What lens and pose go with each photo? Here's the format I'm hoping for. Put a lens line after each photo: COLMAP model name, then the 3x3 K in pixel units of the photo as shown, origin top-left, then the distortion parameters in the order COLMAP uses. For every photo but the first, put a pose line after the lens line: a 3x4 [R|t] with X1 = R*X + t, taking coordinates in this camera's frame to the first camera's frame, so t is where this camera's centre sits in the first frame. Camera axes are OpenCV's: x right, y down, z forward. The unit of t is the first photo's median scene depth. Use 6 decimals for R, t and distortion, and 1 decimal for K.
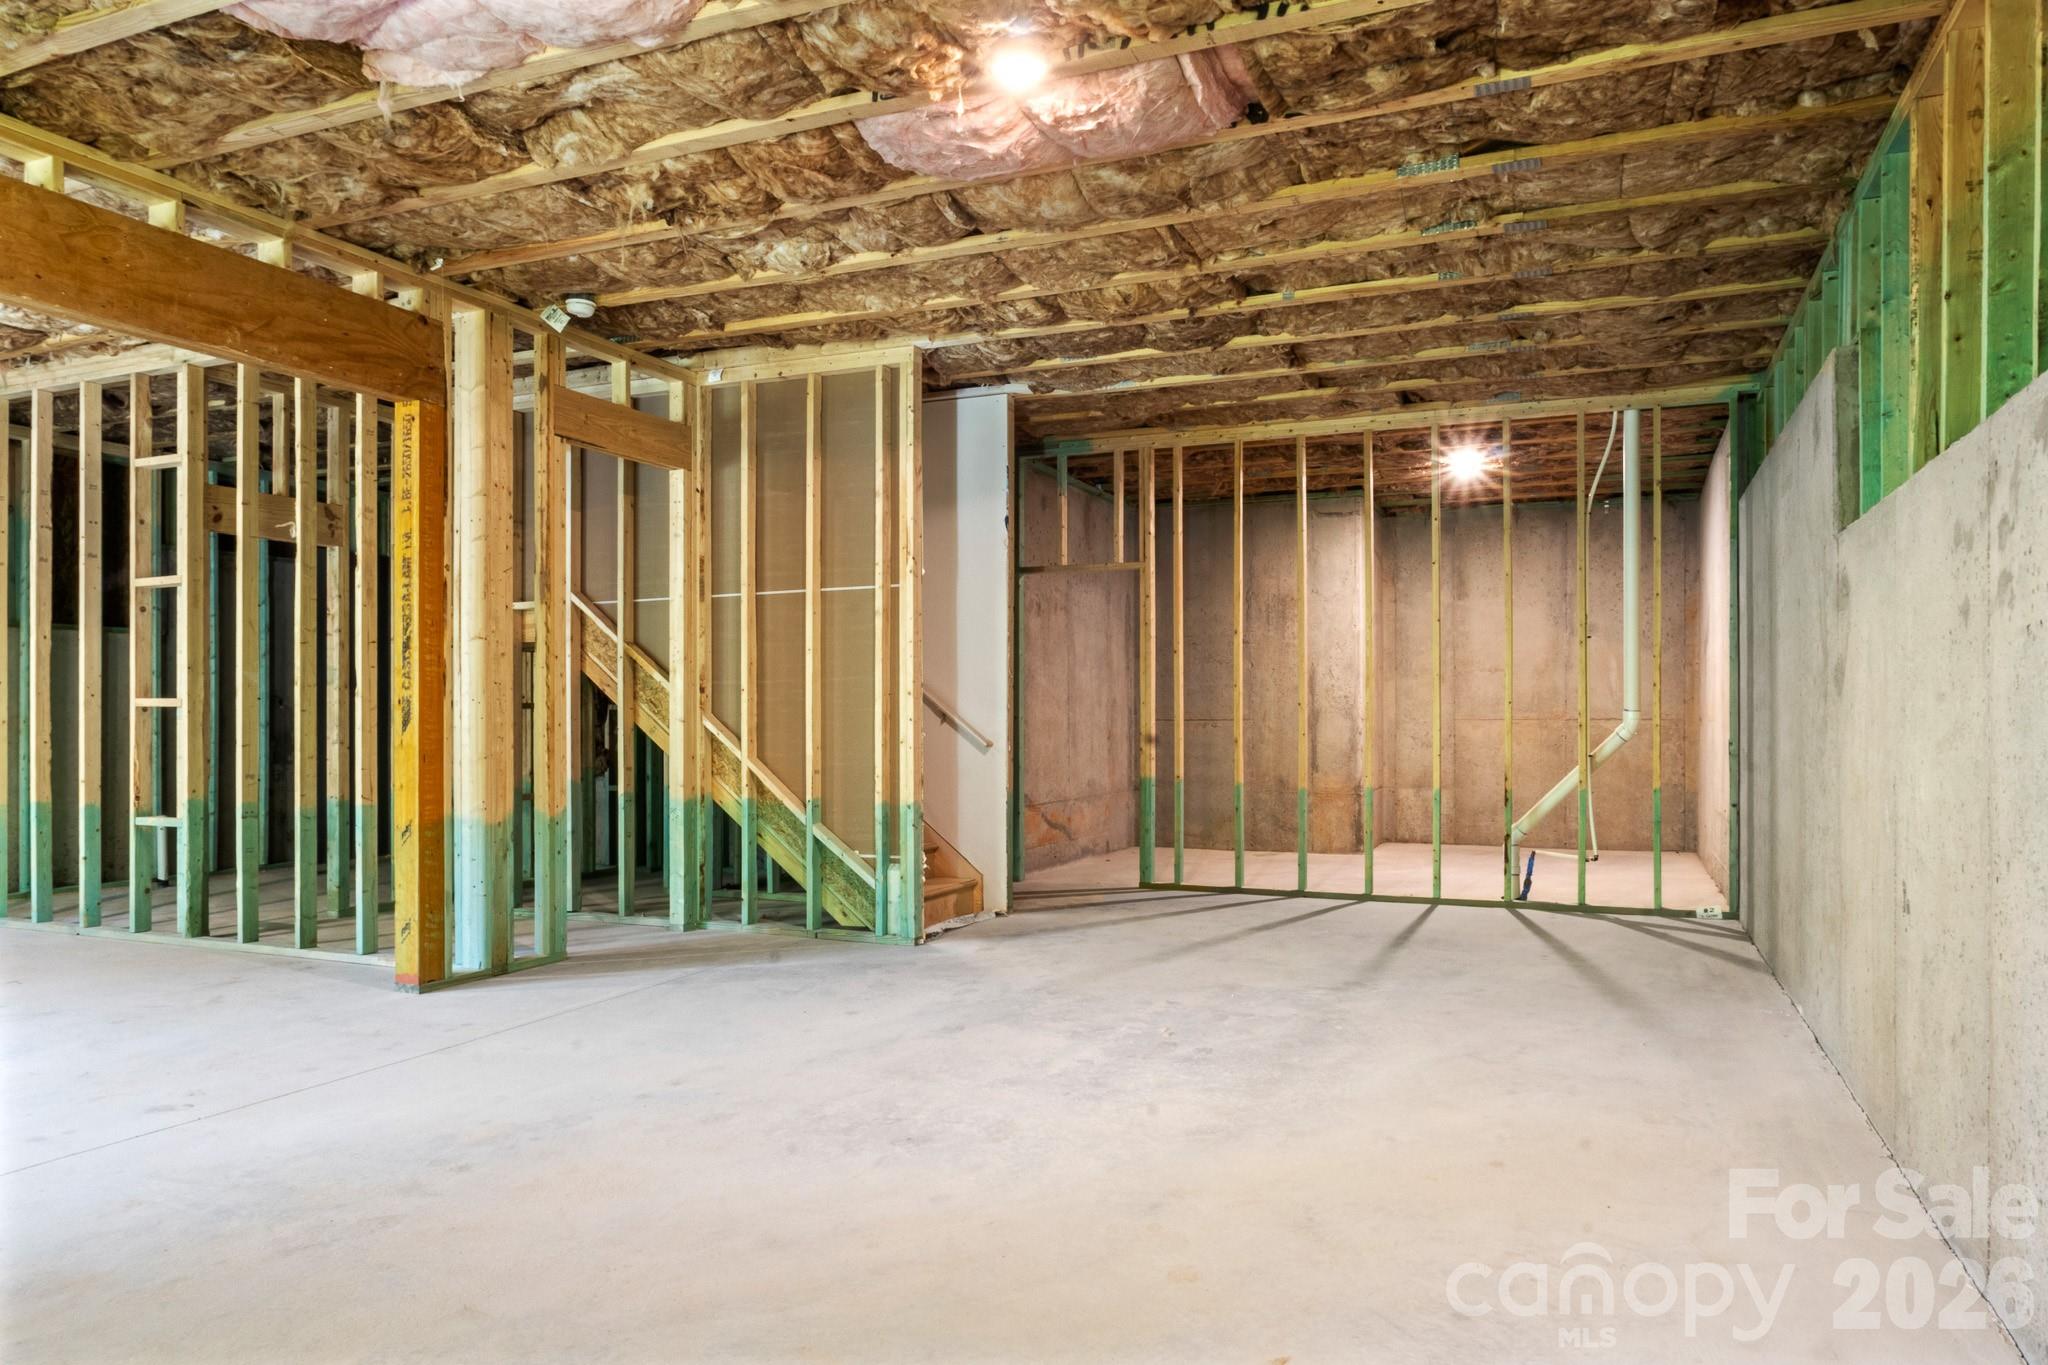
lens RADIAL K [[1332.0, 0, 1021.3], [0, 1332.0, 710.3], [0, 0, 1]] dist [-0.002001, -0.002434]
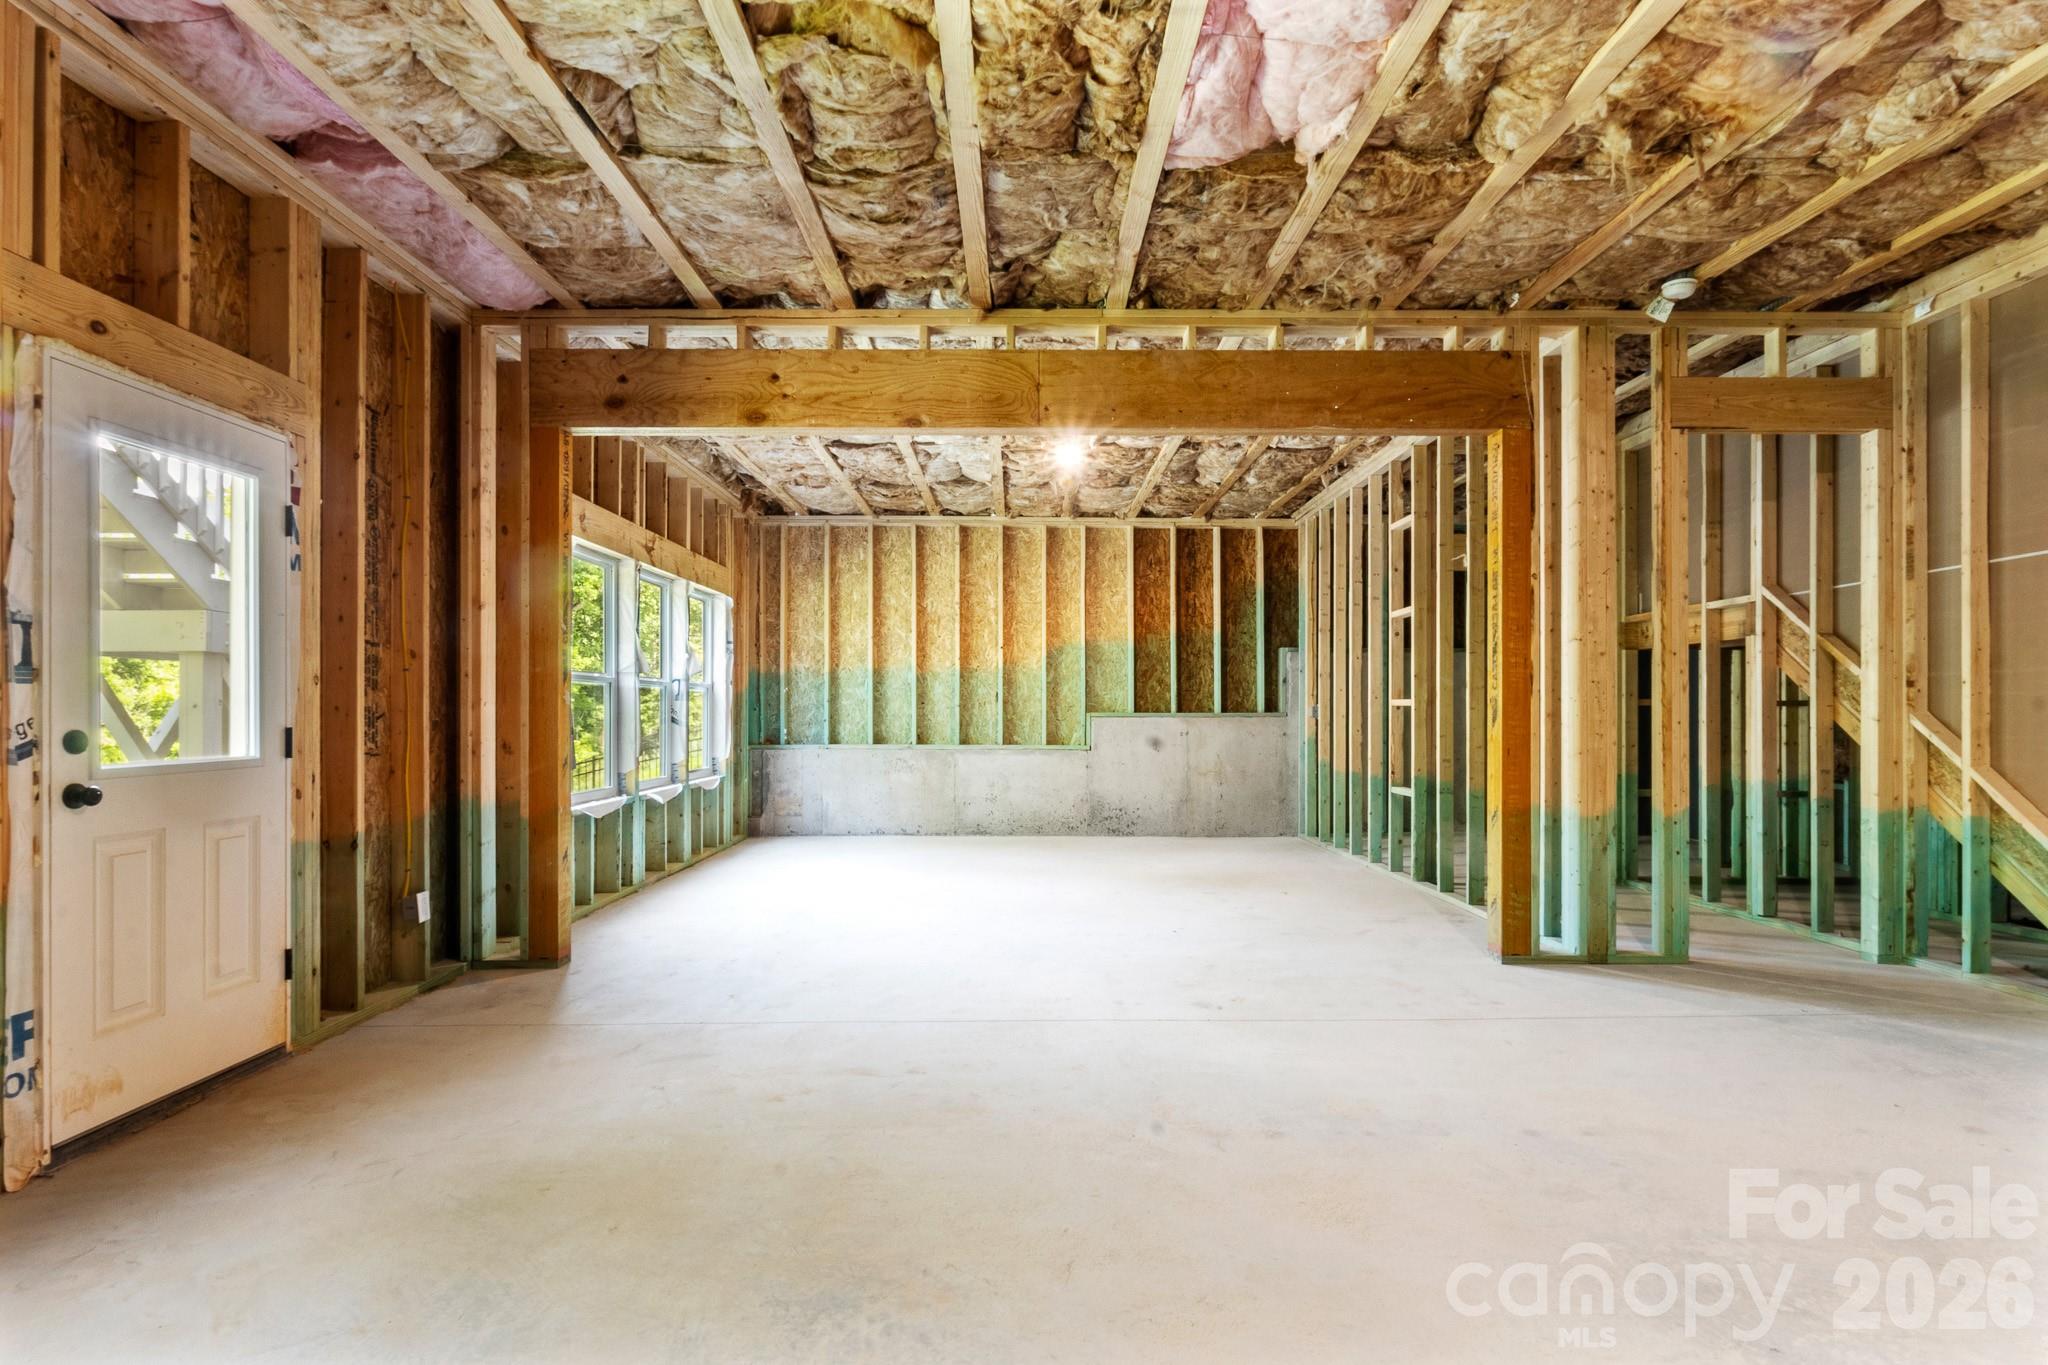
lens RADIAL K [[991.2, 0, 1028.7], [0, 991.2, 708.4], [0, 0, 1]] dist [-0.012994, 0.002033]
pose [[0.400668, -0.001232, -0.916223, 0.126193], [0.001217, 0.999999, -0.000813, 0.000502], [0.916223, -0.000789, 0.400669, 0.272993]]
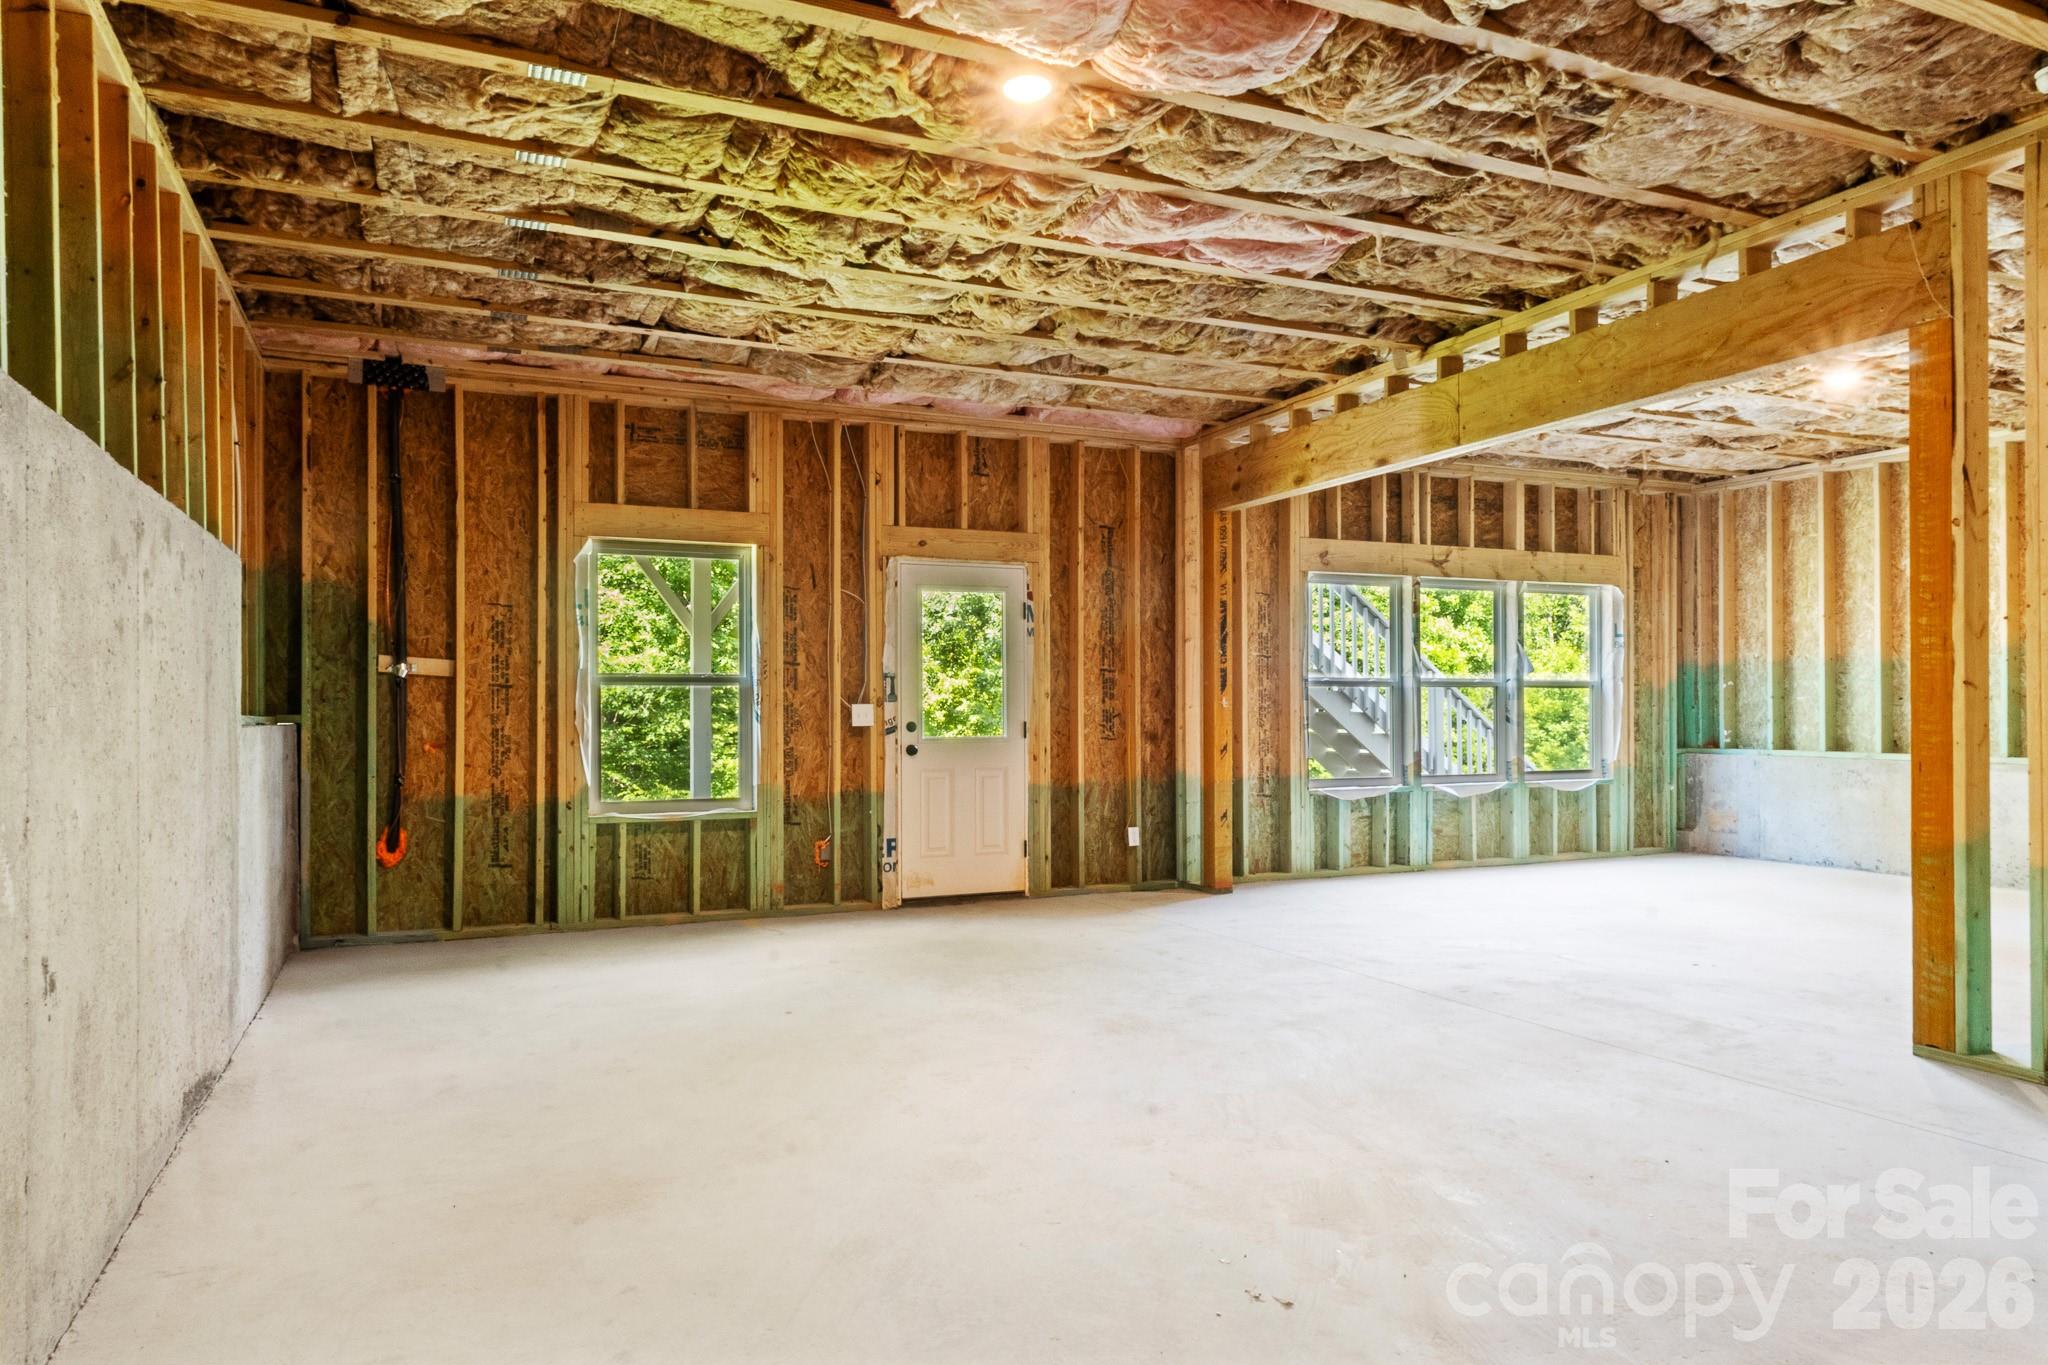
lens RADIAL K [[1276.0, 0, 1028.6], [0, 1276.0, 700.4], [0, 0, 1]] dist [0.006815, -0.000021]
pose [[-0.668312, -0.001783, -0.743879, 0.436999], [0.006641, 0.999943, -0.008363, -0.000844], [0.743851, -0.010529, -0.668262, 0.990472]]
